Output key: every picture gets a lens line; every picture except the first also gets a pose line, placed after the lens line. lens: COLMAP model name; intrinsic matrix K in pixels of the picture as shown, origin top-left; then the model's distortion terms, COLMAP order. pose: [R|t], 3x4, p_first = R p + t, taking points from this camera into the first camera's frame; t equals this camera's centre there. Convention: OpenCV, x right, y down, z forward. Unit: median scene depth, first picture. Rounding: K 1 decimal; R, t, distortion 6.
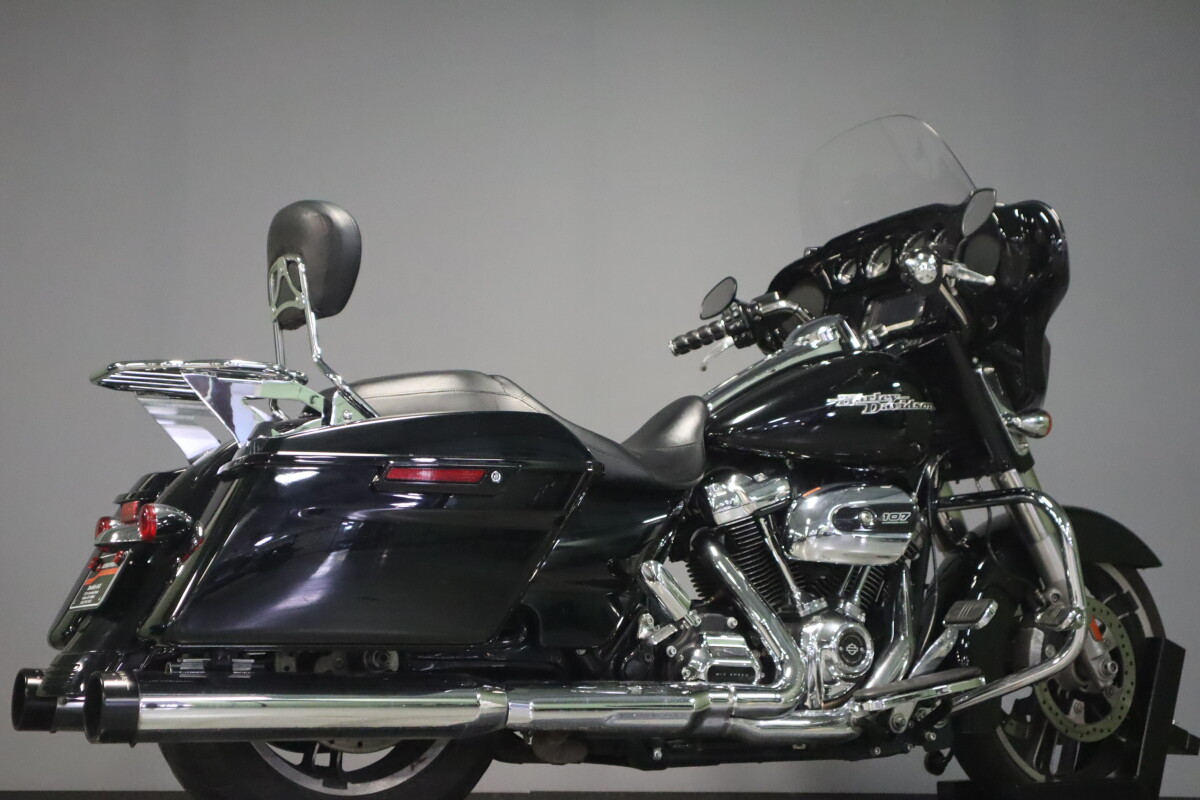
lens RADIAL K [[1795.3, 0, 600.0], [0, 1795.3, 400.0], [0, 0, 1]] dist [-0.009905, -0.012756]
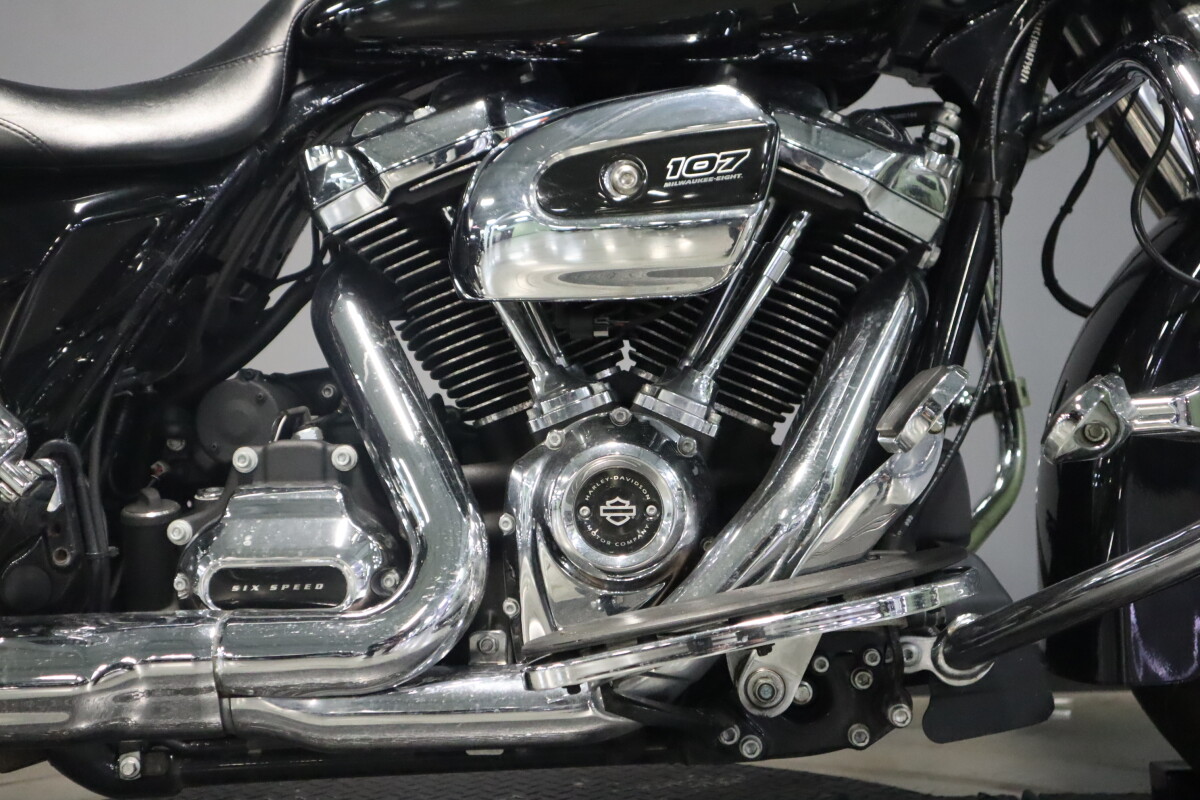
lens RADIAL K [[1703.4, 0, 600.0], [0, 1703.4, 400.0], [0, 0, 1]] dist [-0.126284, 0.475949]
pose [[0.845972, -0.050073, -0.530871, 0.334312], [0.126419, 0.986031, 0.108450, 0.072104], [0.518024, -0.158858, 0.840485, 0.675281]]
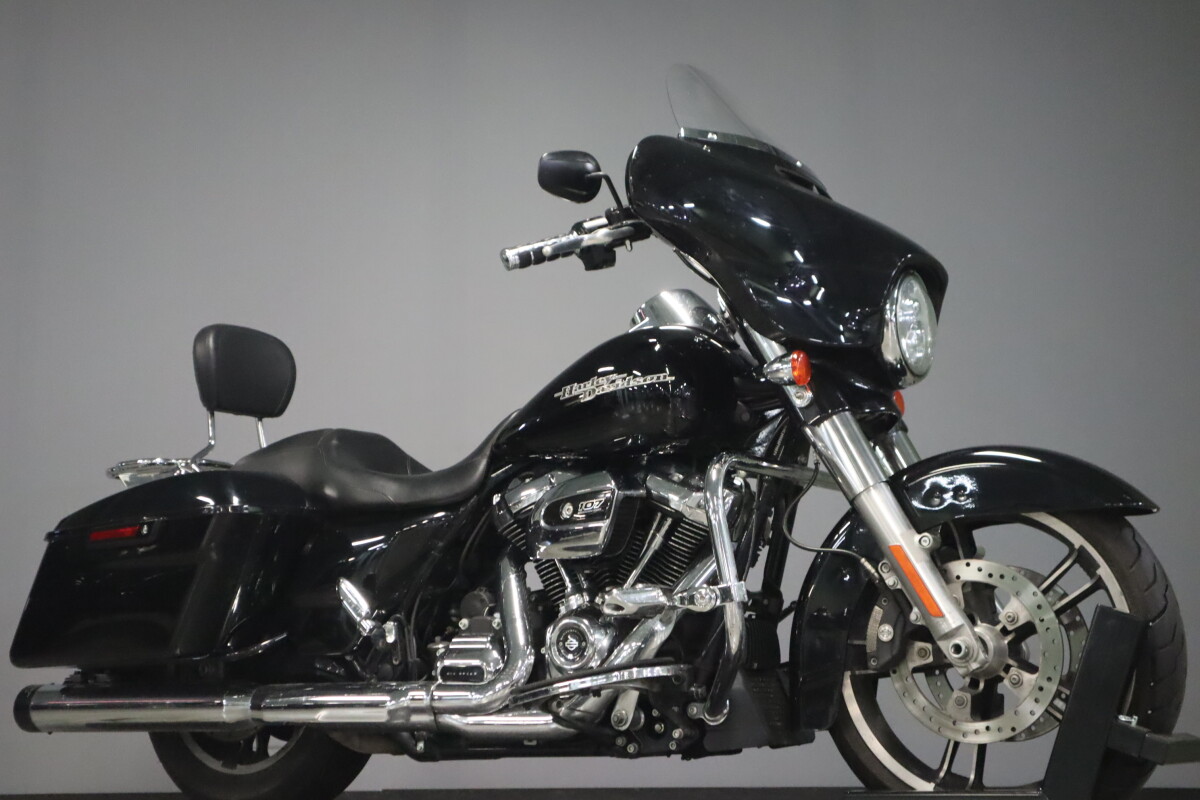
lens RADIAL K [[1795.3, 0, 600.0], [0, 1795.3, 400.0], [0, 0, 1]] dist [-0.009905, -0.012756]
pose [[0.472052, -0.152995, -0.868193, 1.008796], [0.155544, 0.983829, -0.088801, 0.095619], [0.867740, -0.093124, 0.488216, 0.538588]]
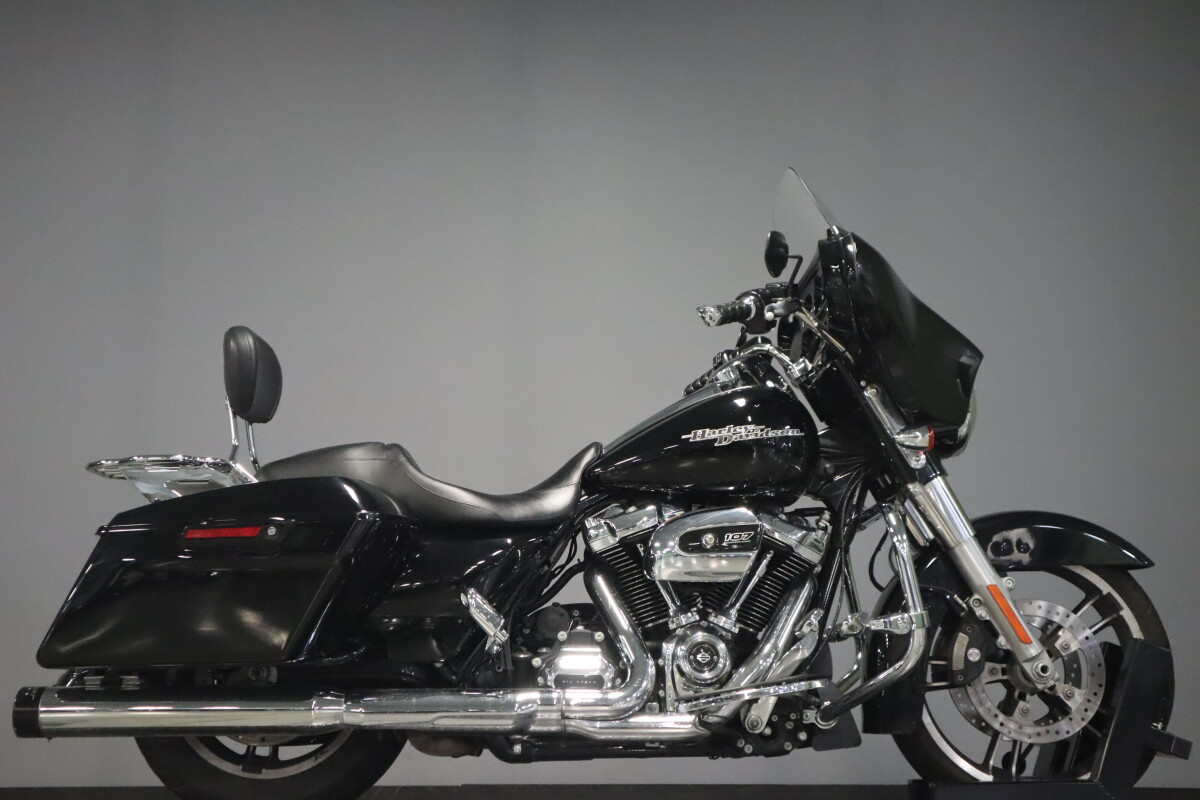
lens RADIAL K [[1633.2, 0, 600.0], [0, 1633.2, 400.0], [0, 0, 1]] dist [0.005846, 0.005192]
pose [[0.860646, -0.096924, -0.499893, 0.601964], [0.087924, 0.995258, -0.041595, 0.015404], [0.501555, -0.008154, 0.865088, 0.085987]]
